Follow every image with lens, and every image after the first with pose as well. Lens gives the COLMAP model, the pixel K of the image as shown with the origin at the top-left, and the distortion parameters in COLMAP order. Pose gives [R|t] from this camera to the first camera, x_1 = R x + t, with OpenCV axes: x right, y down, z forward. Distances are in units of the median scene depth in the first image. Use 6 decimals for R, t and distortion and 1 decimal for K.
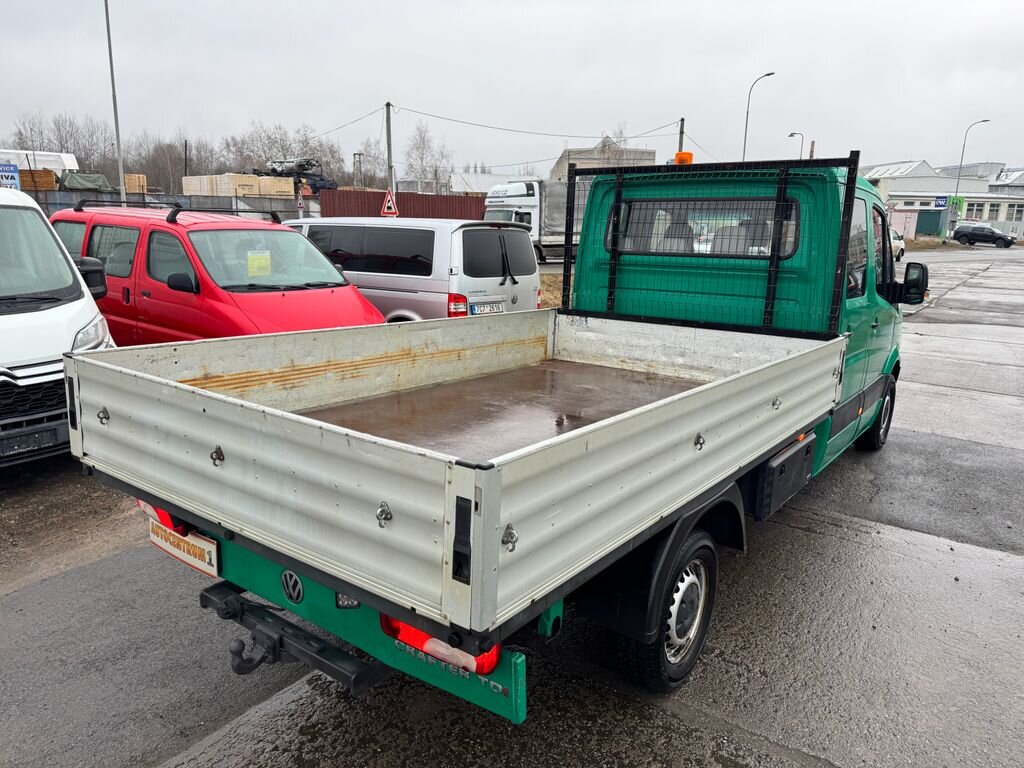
lens RADIAL K [[712.9, 0, 510.1], [0, 712.9, 378.4], [0, 0, 1]] dist [0.154588, -0.311090]
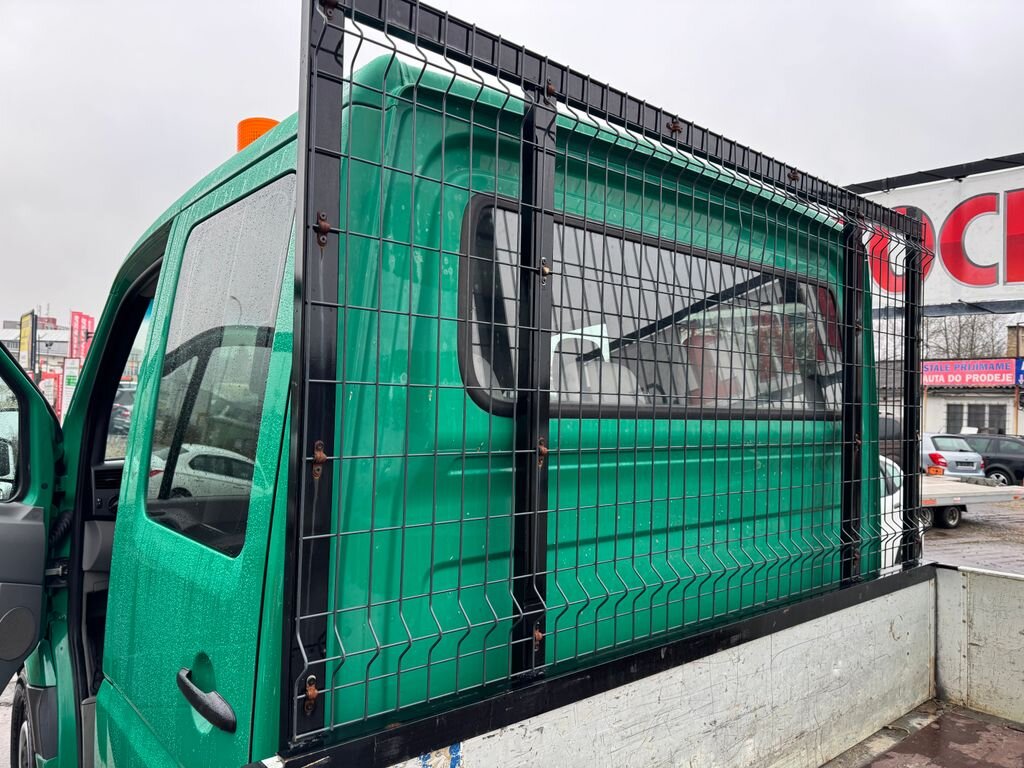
lens RADIAL K [[729.7, 0, 512.0], [0, 729.7, 384.0], [0, 0, 1]] dist [0.007229, -0.002446]
pose [[0.236644, 0.011792, 0.971525, -0.084246], [0.179576, 0.982168, -0.055662, -0.177005], [-0.954857, 0.187634, 0.230307, 0.982922]]
